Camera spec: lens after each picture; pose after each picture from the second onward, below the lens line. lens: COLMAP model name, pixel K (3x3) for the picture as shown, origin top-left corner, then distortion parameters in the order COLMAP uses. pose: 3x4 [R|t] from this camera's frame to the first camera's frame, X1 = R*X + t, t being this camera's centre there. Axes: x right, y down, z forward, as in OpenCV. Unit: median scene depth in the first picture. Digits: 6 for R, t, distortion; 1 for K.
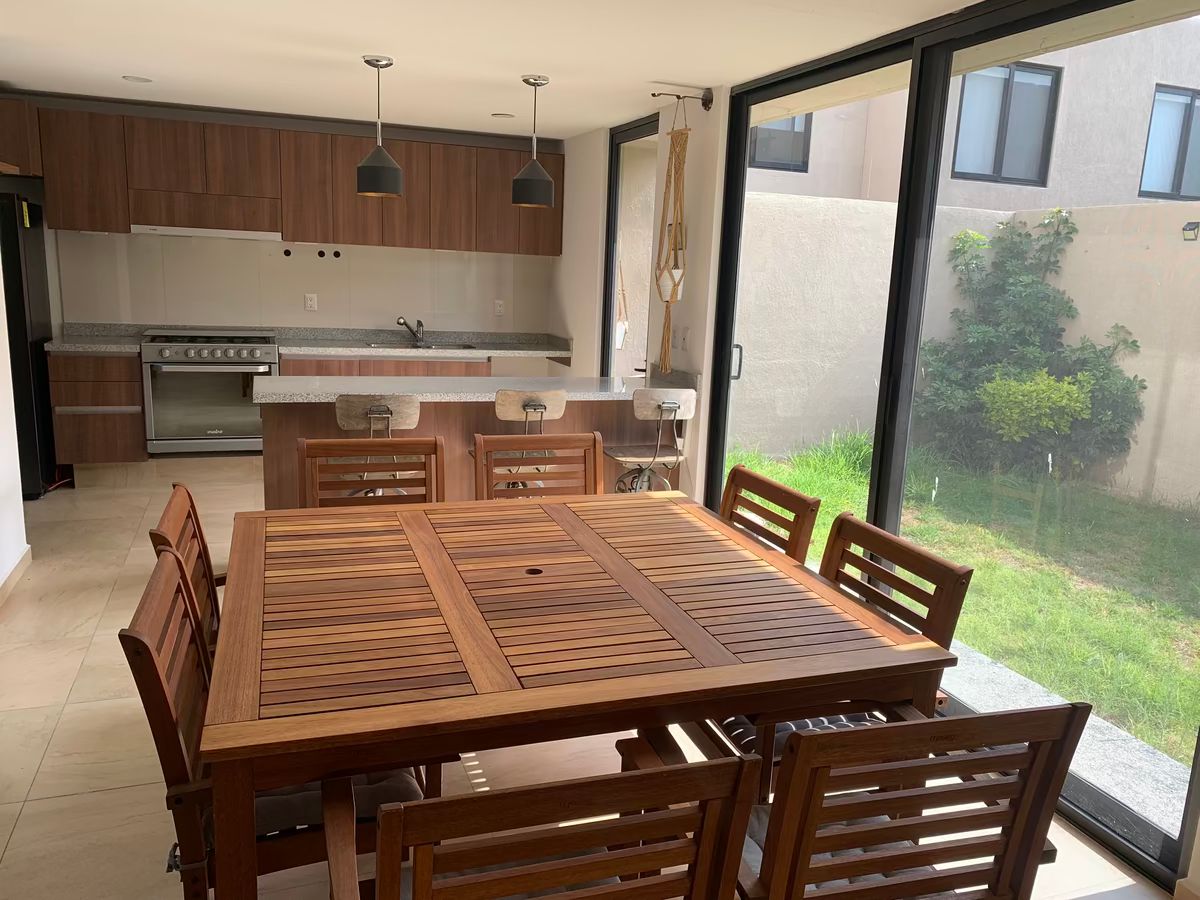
lens RADIAL K [[941.5, 0, 600.0], [0, 941.5, 450.0], [0, 0, 1]] dist [0.021491, -0.001887]
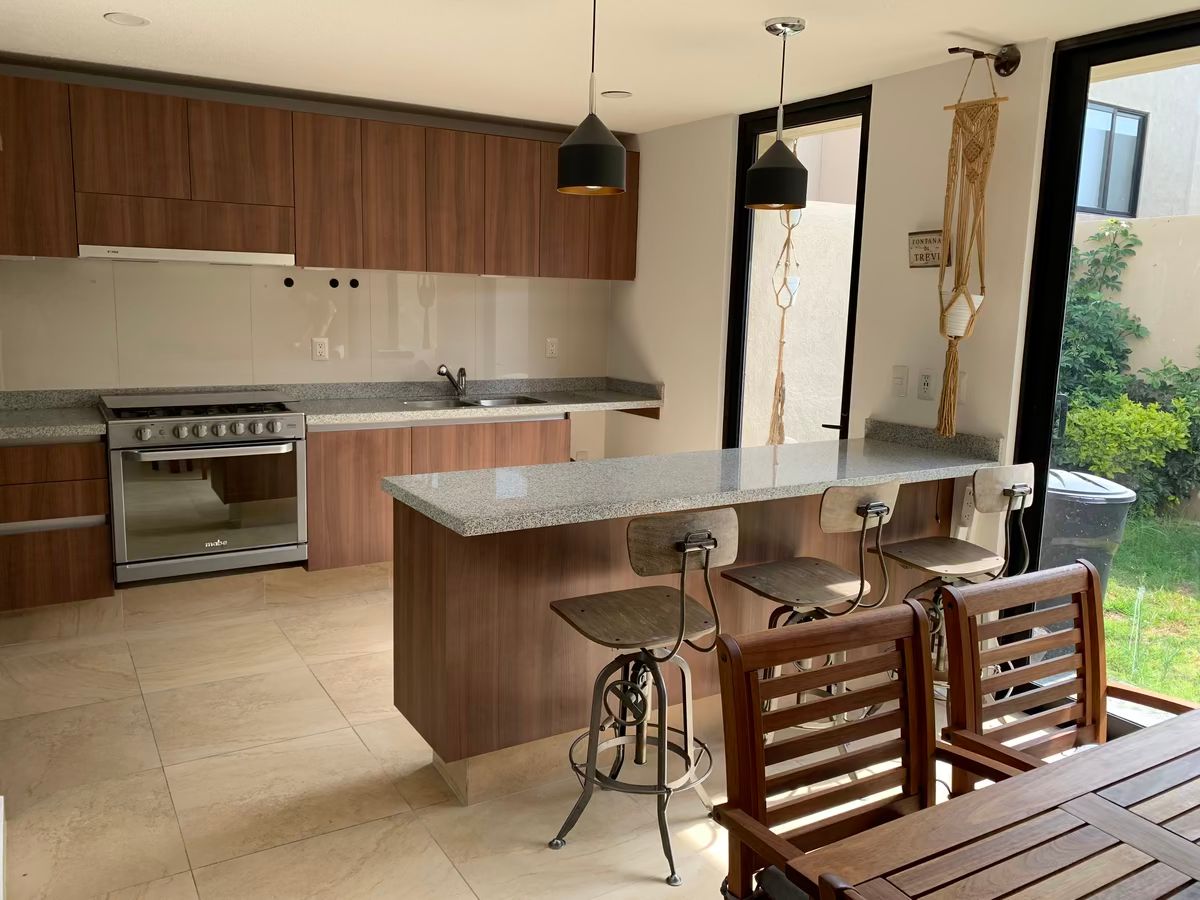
lens RADIAL K [[962.1, 0, 596.9], [0, 962.1, 427.1], [0, 0, 1]] dist [0.009393, -0.000414]
pose [[0.982797, -0.045404, 0.179023, -0.249055], [0.054367, 0.997485, -0.045478, -0.054893], [-0.176508, 0.054429, 0.982793, 0.253790]]
